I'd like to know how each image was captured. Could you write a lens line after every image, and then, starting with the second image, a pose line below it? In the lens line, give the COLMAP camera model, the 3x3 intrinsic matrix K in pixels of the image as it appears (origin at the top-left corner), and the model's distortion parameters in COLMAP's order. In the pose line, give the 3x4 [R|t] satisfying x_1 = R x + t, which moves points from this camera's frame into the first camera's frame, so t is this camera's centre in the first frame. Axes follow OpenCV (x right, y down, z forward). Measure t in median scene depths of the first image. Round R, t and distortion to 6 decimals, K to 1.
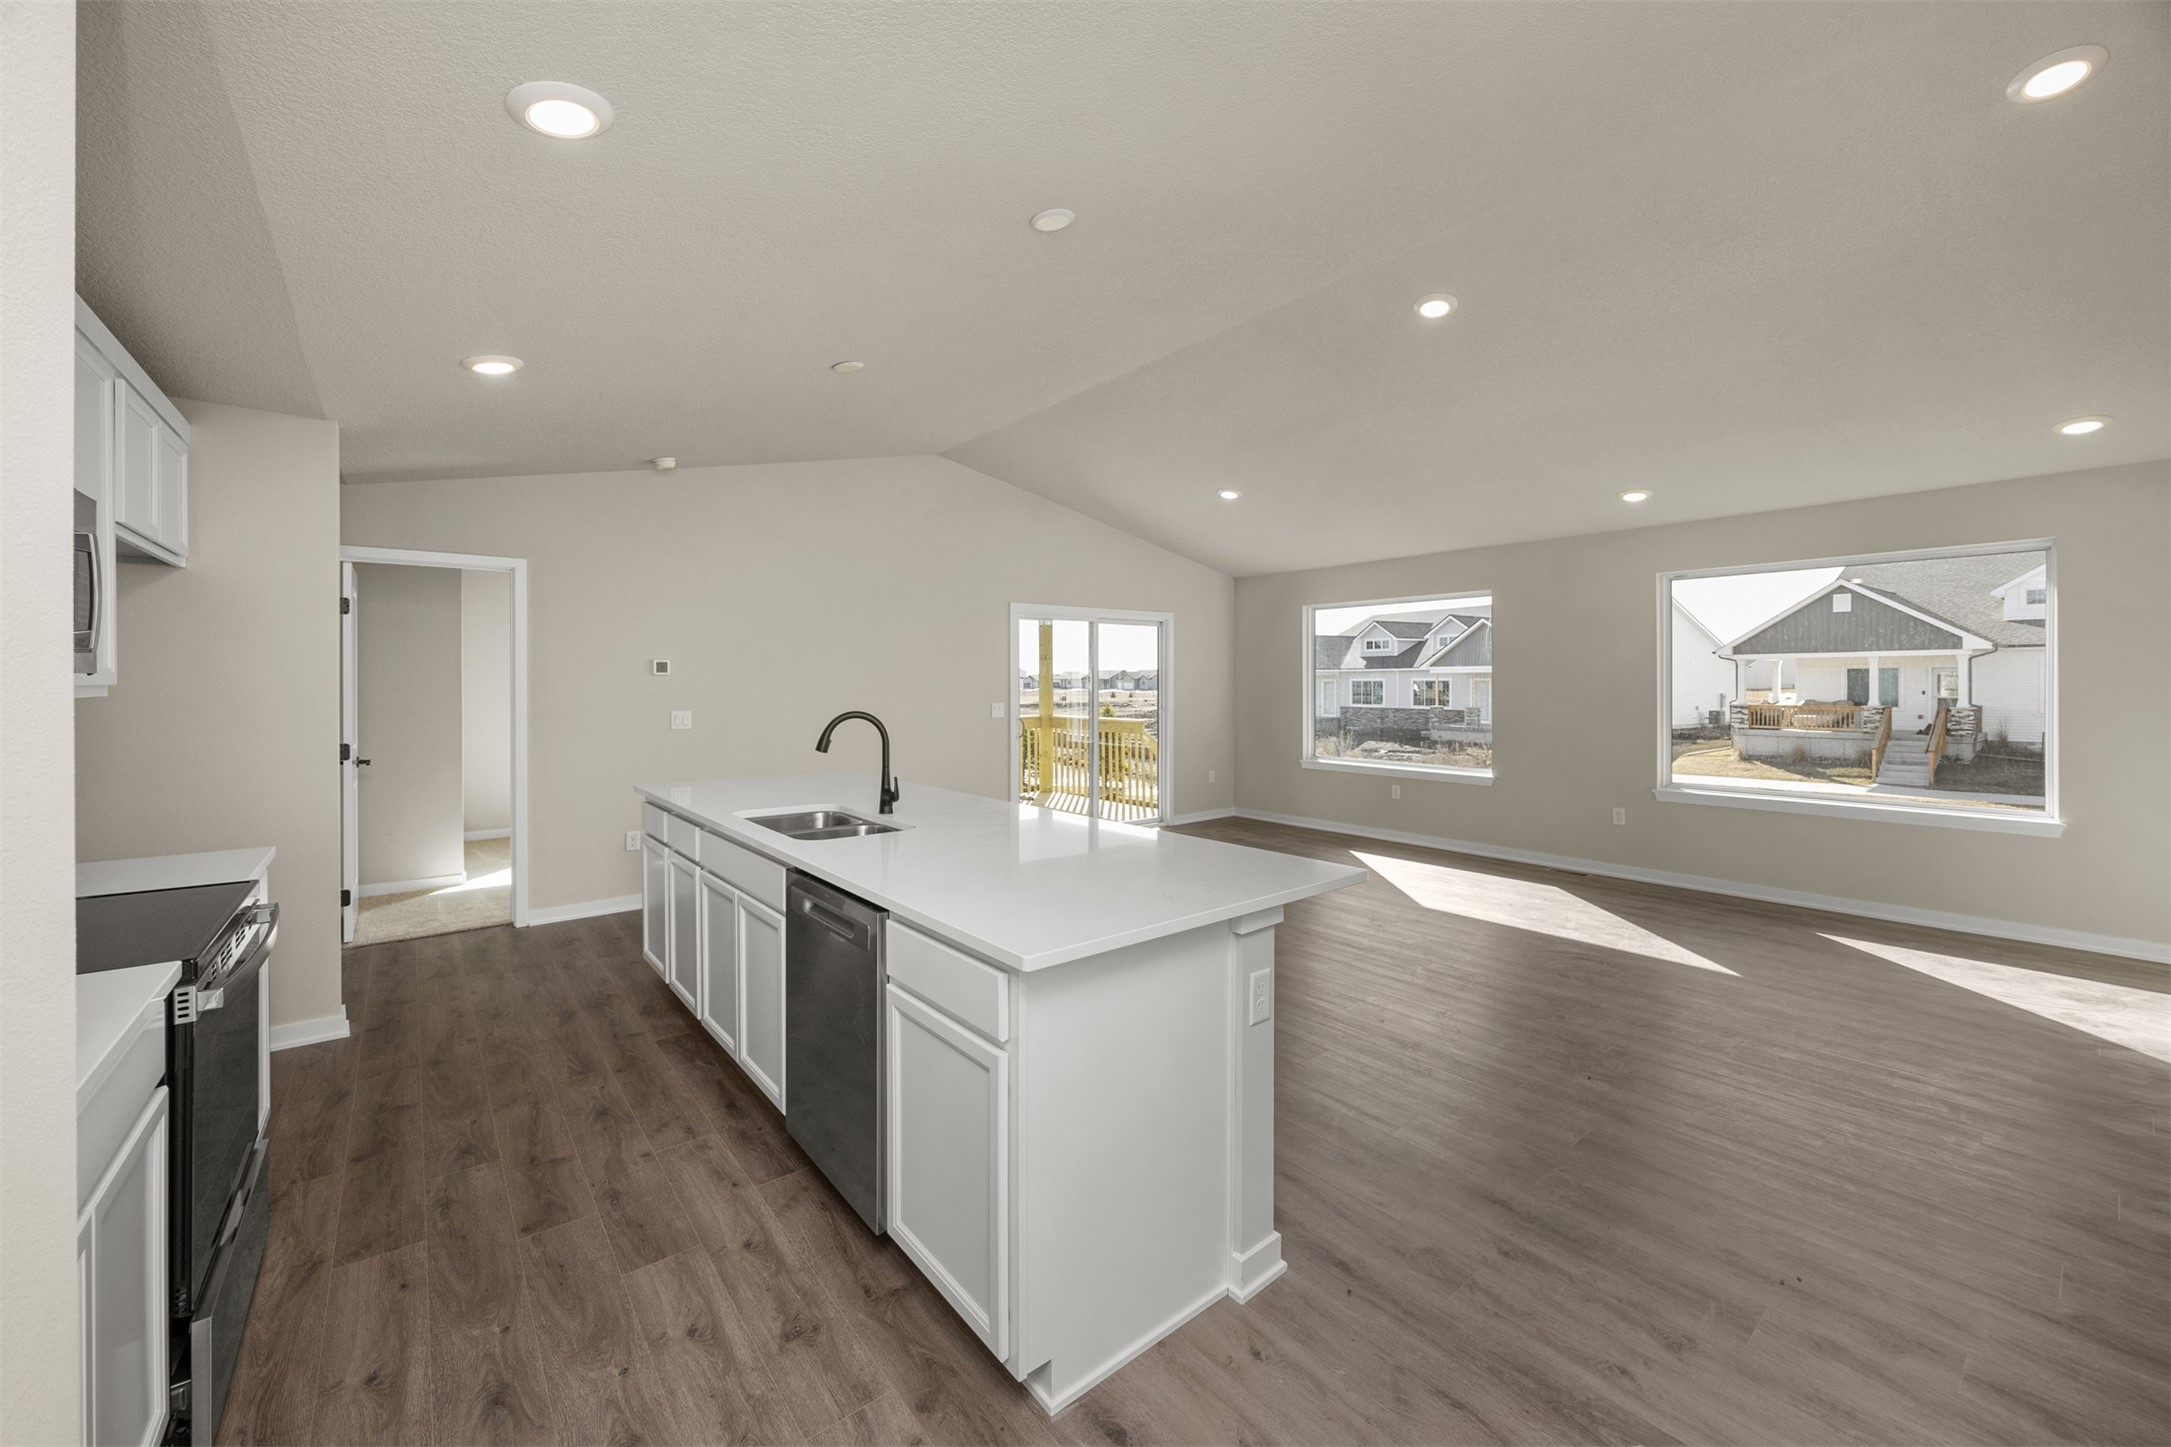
lens RADIAL K [[841.3, 0, 1074.7], [0, 841.3, 680.1], [0, 0, 1]] dist [-0.000373, -0.000441]
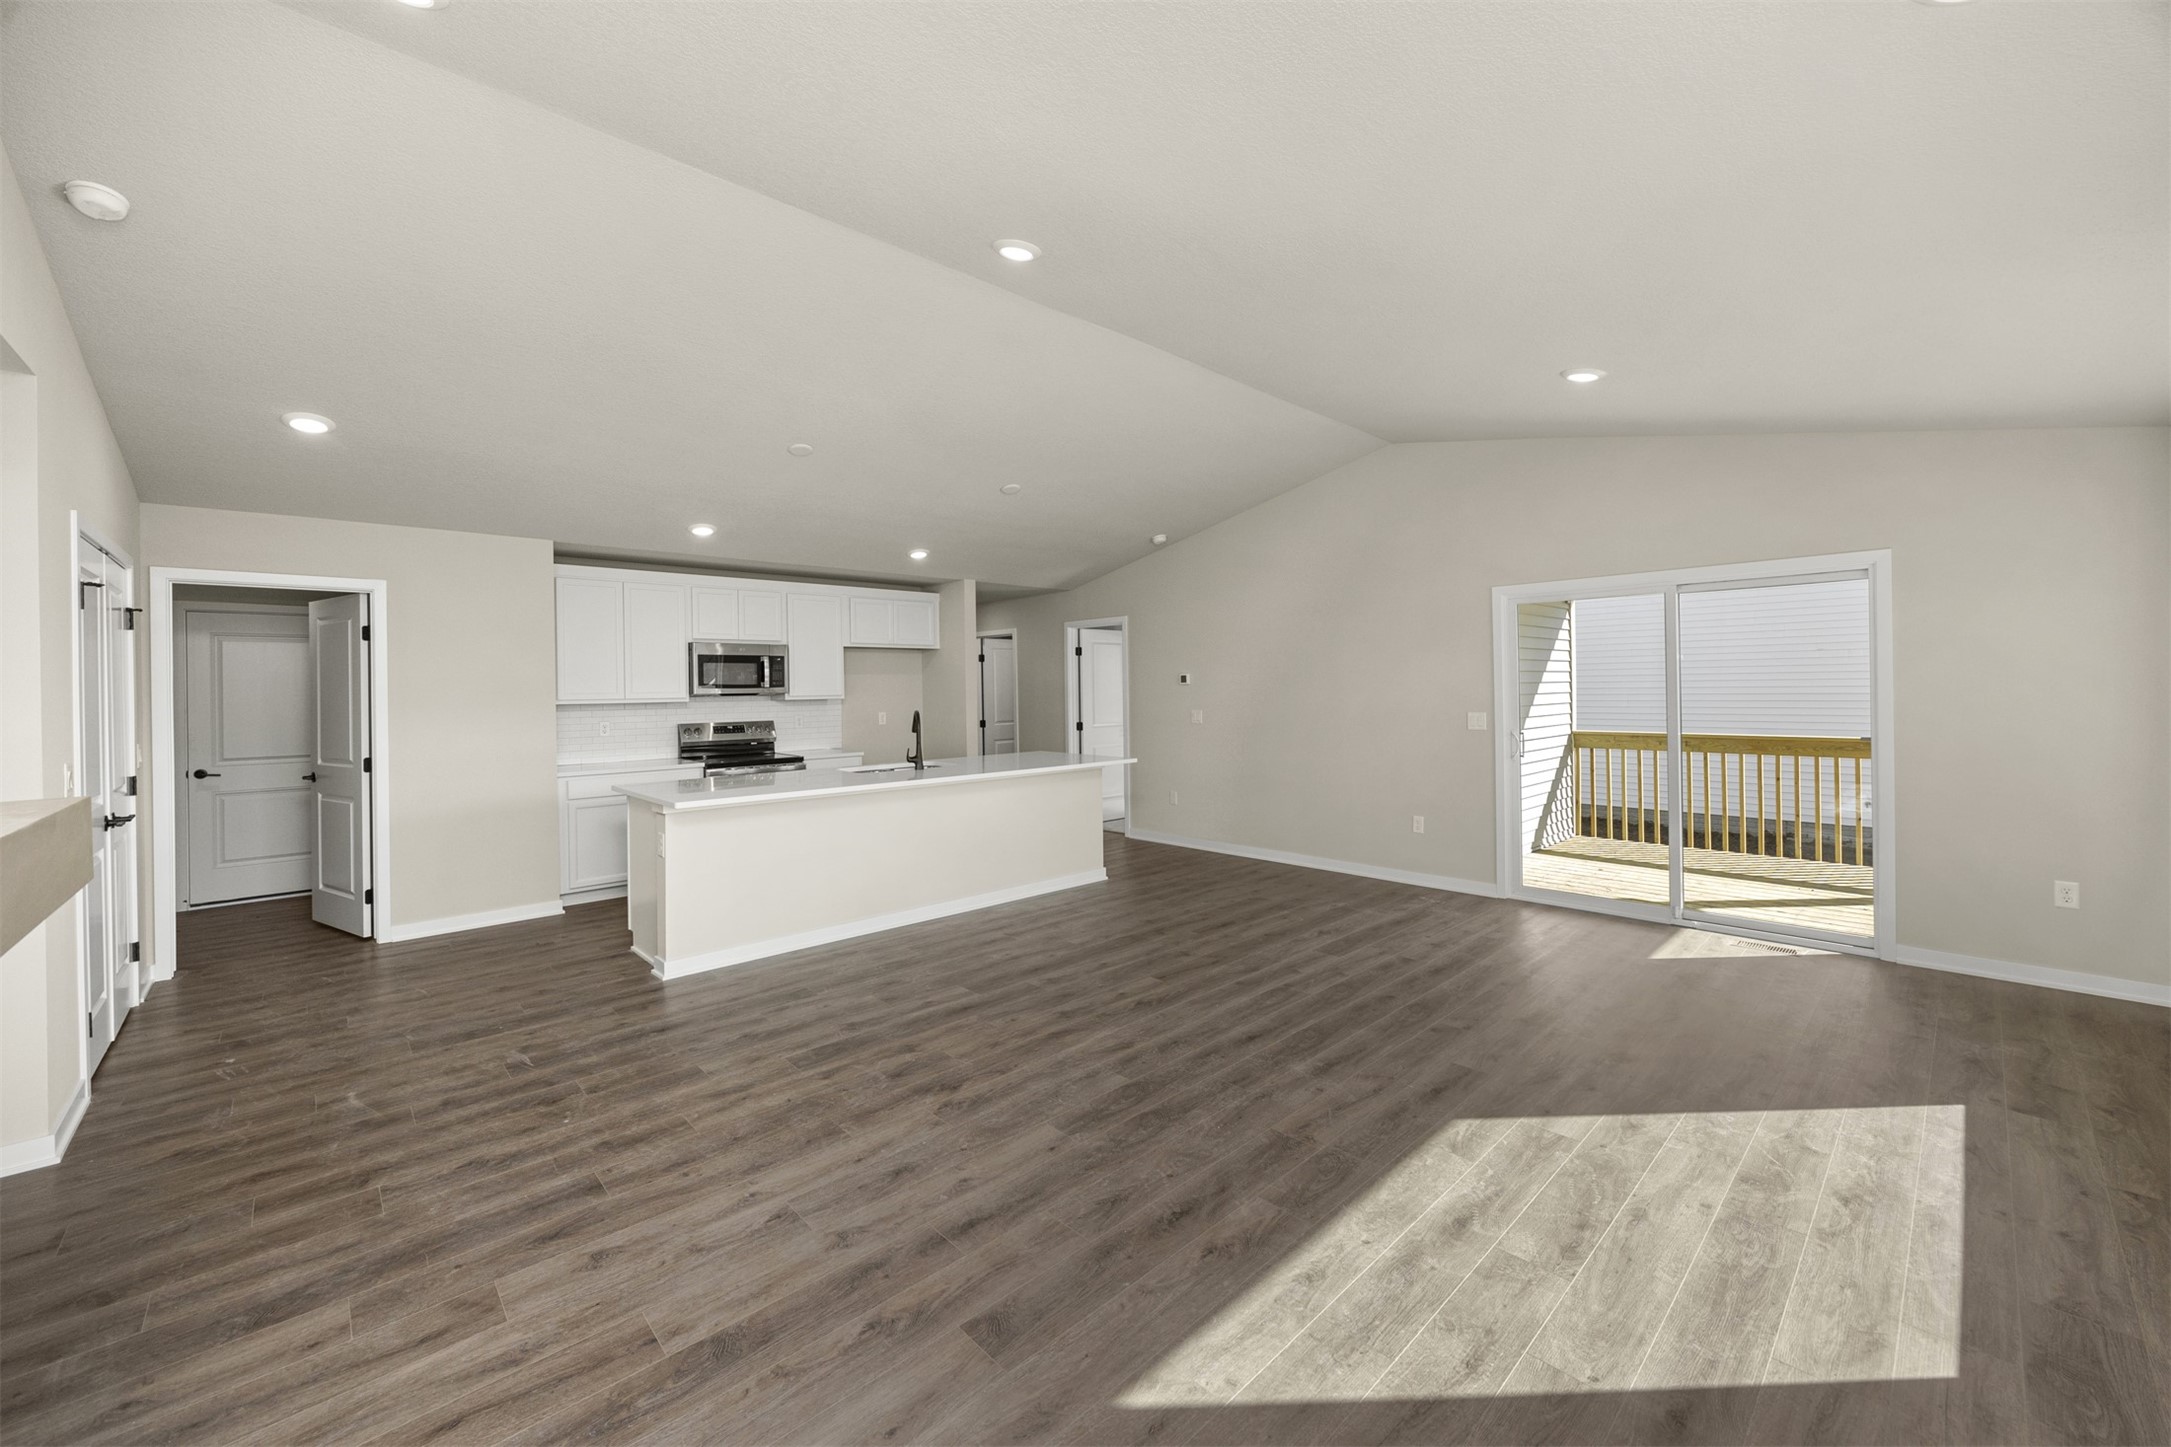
lens RADIAL K [[841.3, 0, 1072.4], [0, 841.3, 691.1], [0, 0, 1]] dist [-0.000373, -0.000441]
pose [[0.067207, 0.005444, -0.997724, 1.069268], [0.014775, 0.999870, 0.006451, -0.007868], [0.997630, -0.015175, 0.067117, 0.838880]]
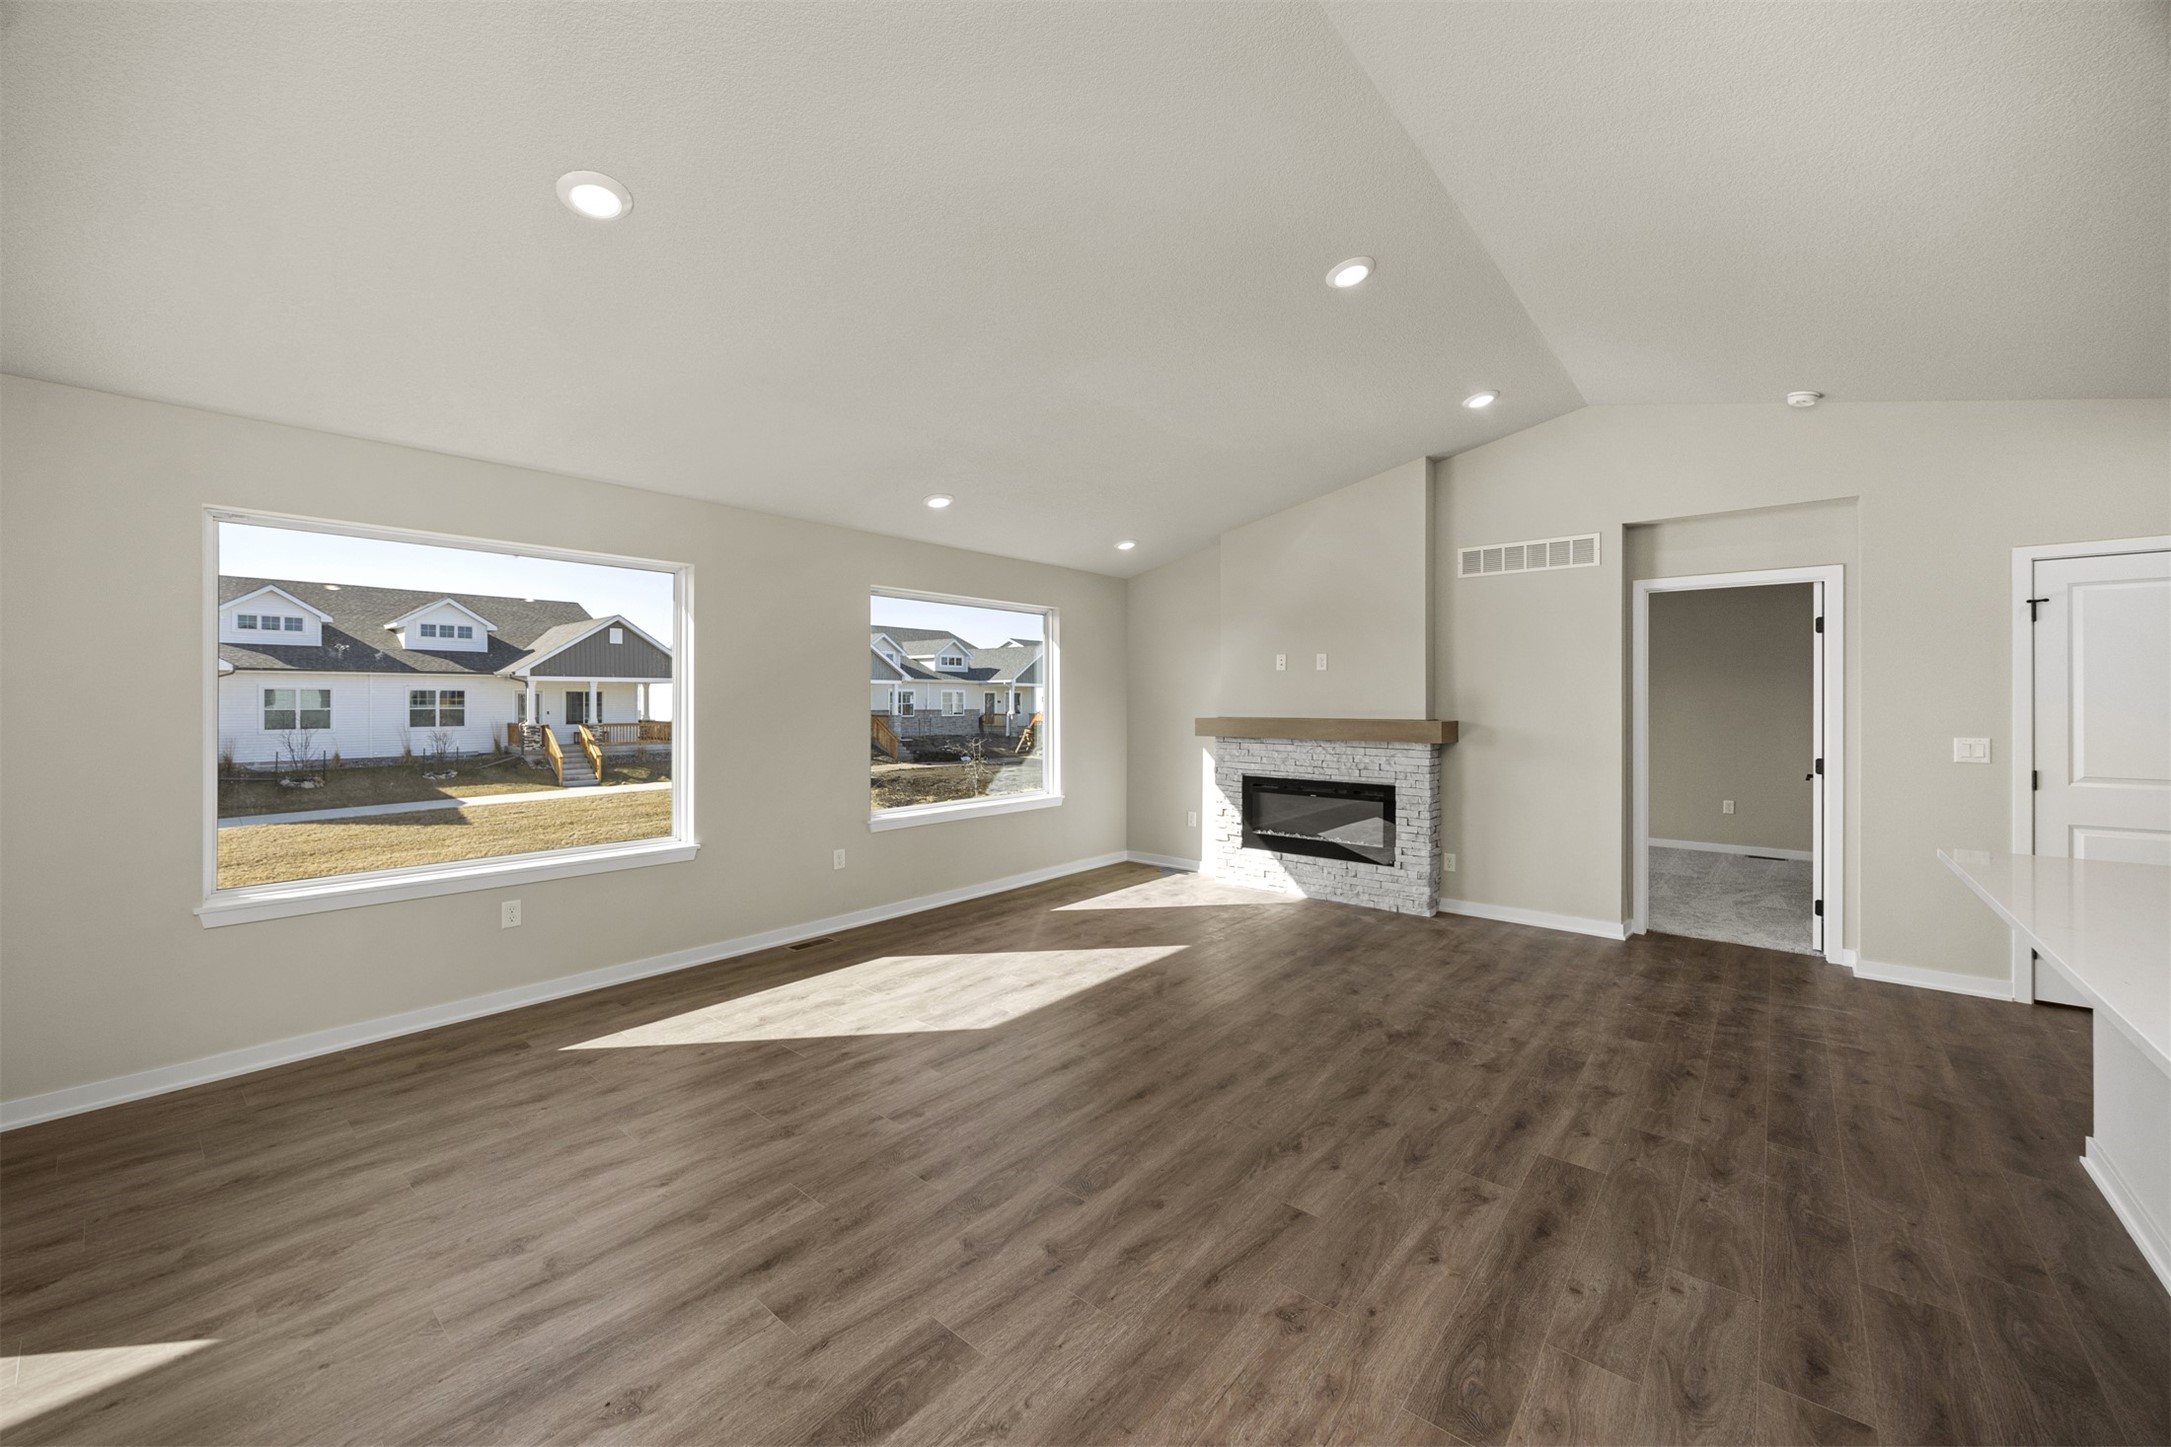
lens RADIAL K [[841.3, 0, 1083.8], [0, 841.3, 692.6], [0, 0, 1]] dist [-0.000373, -0.000441]
pose [[-0.198388, 0.015878, 0.979995, -0.314863], [-0.002976, 0.999854, -0.016802, 0.006248], [-0.980119, -0.006249, -0.198312, 1.220671]]
